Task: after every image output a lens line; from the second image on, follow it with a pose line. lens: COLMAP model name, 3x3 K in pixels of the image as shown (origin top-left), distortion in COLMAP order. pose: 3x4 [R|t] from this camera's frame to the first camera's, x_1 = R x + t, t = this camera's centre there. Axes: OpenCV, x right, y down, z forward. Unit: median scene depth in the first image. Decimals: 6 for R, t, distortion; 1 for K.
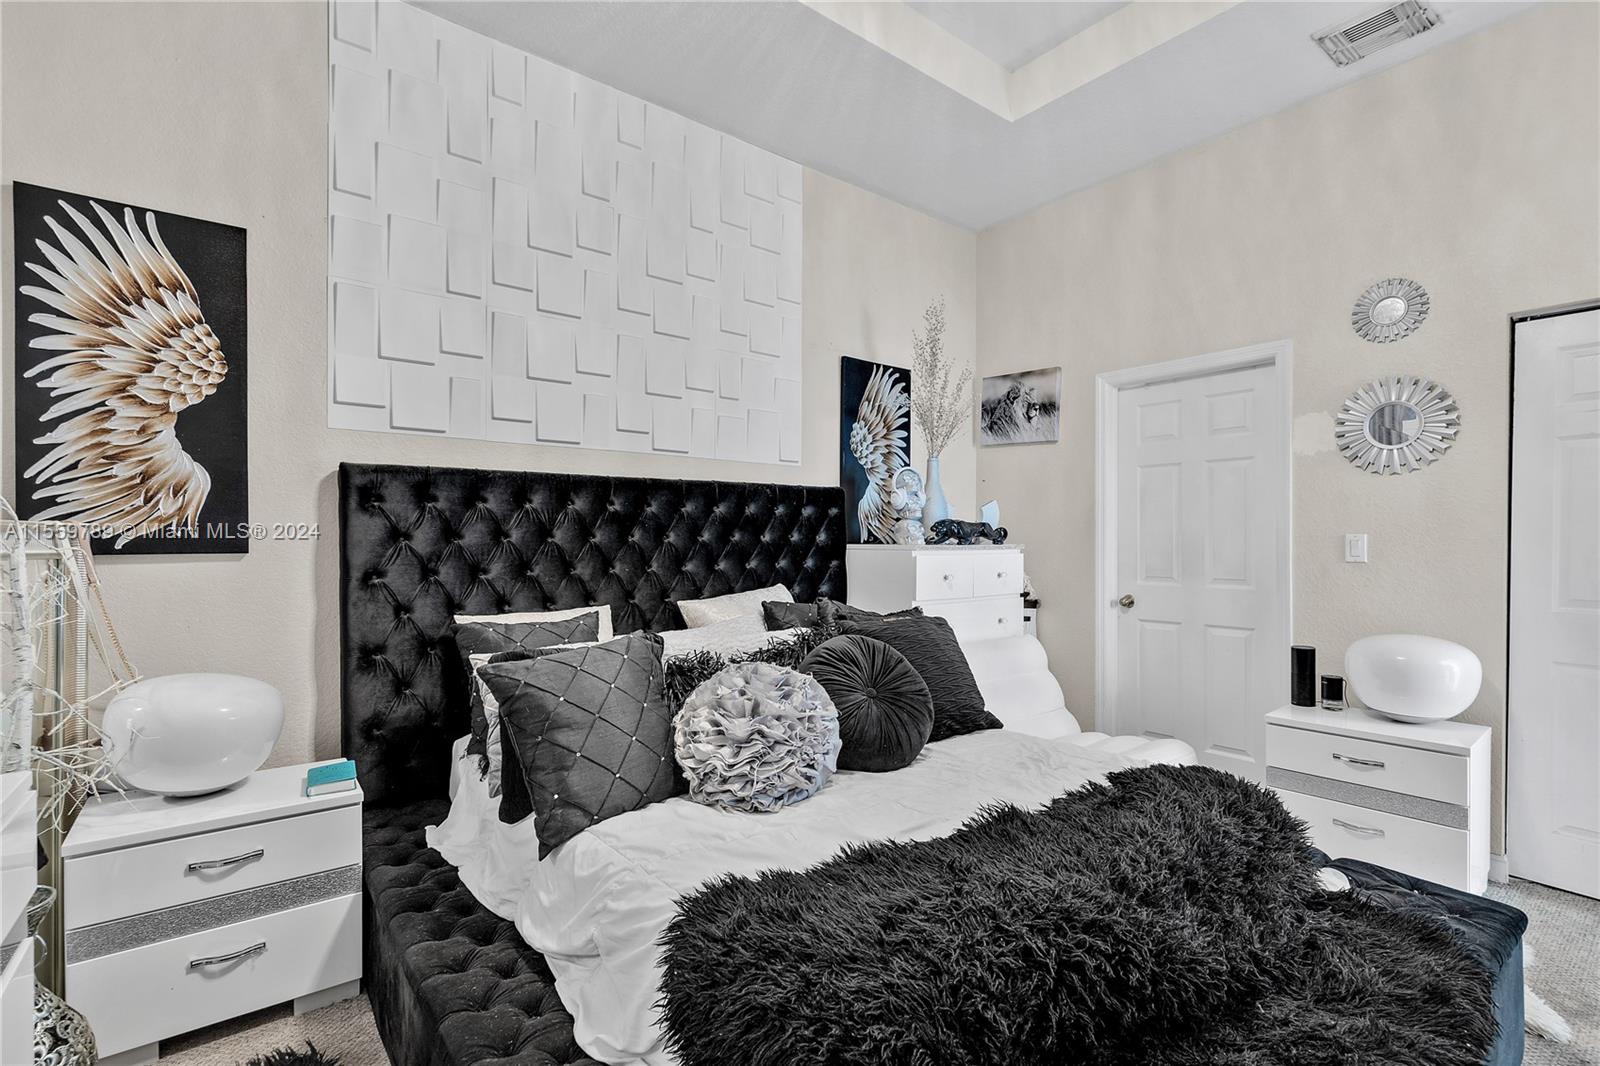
lens RADIAL K [[750.7, 0, 800.6], [0, 750.7, 549.2], [0, 0, 1]] dist [0.000187, 0.000214]
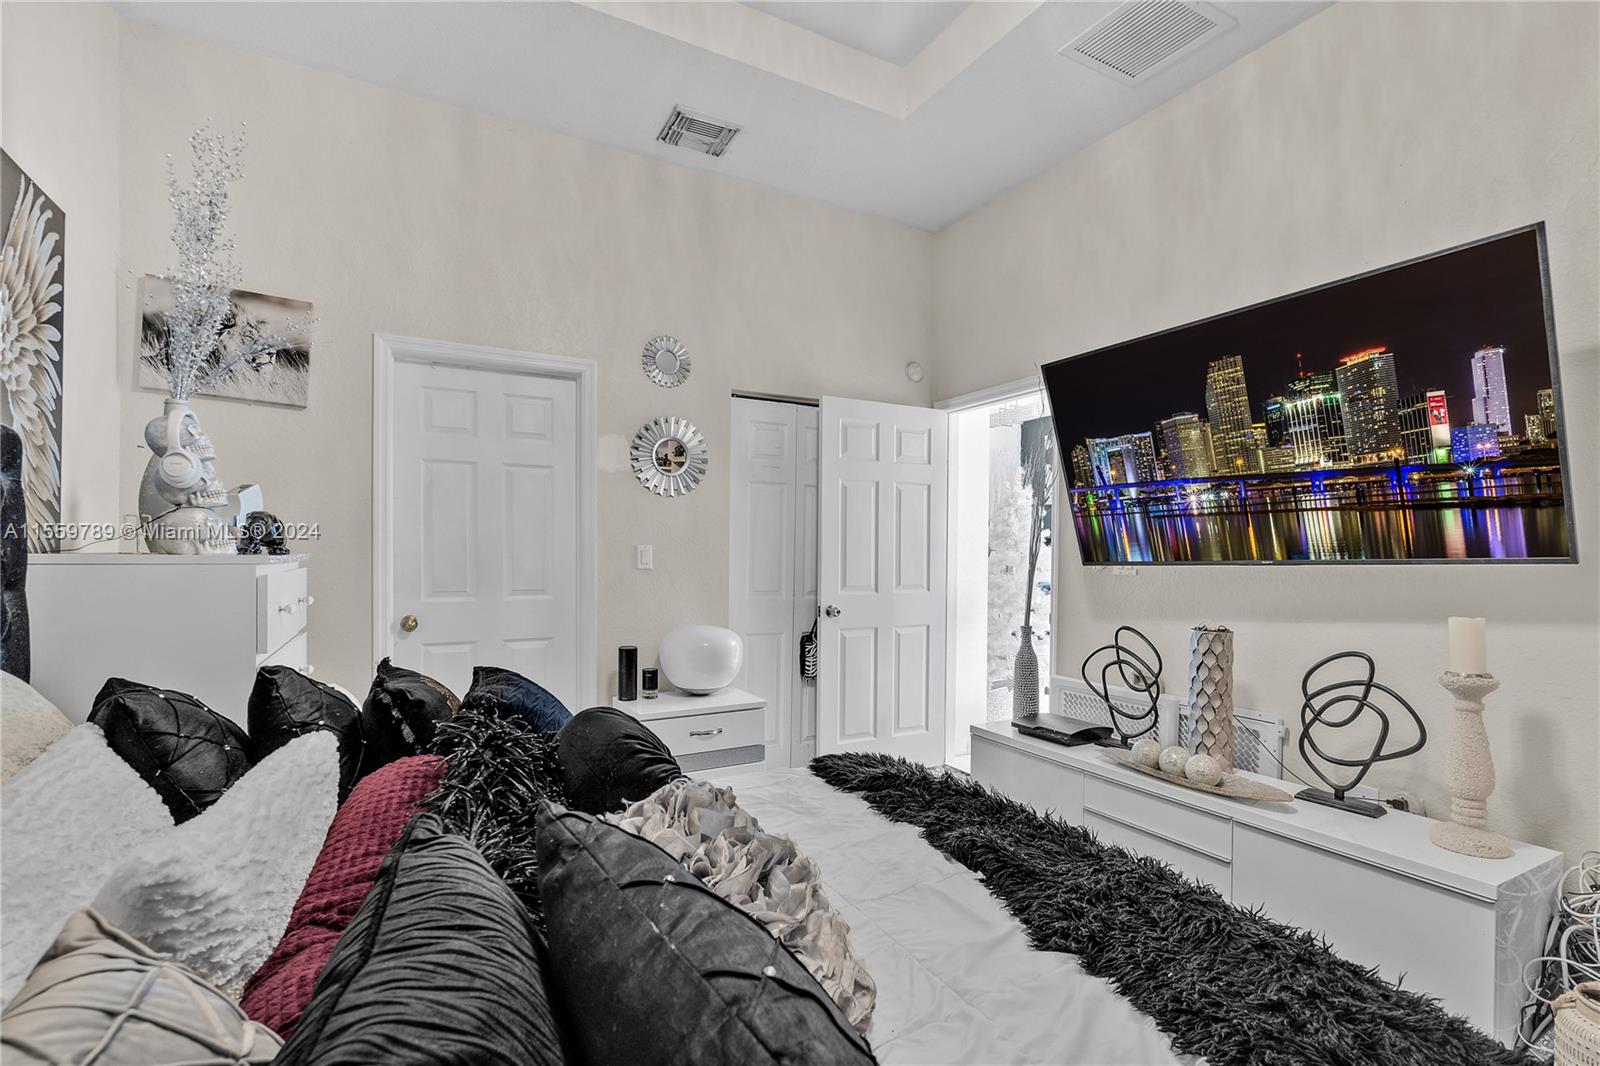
lens RADIAL K [[750.7, 0, 832.7], [0, 750.7, 567.6], [0, 0, 1]] dist [0.000187, 0.000214]
pose [[0.163517, -0.015343, 0.986421, -0.331828], [0.006747, 0.999873, 0.014433, 0.000108], [-0.986517, 0.004295, 0.163600, 0.471351]]
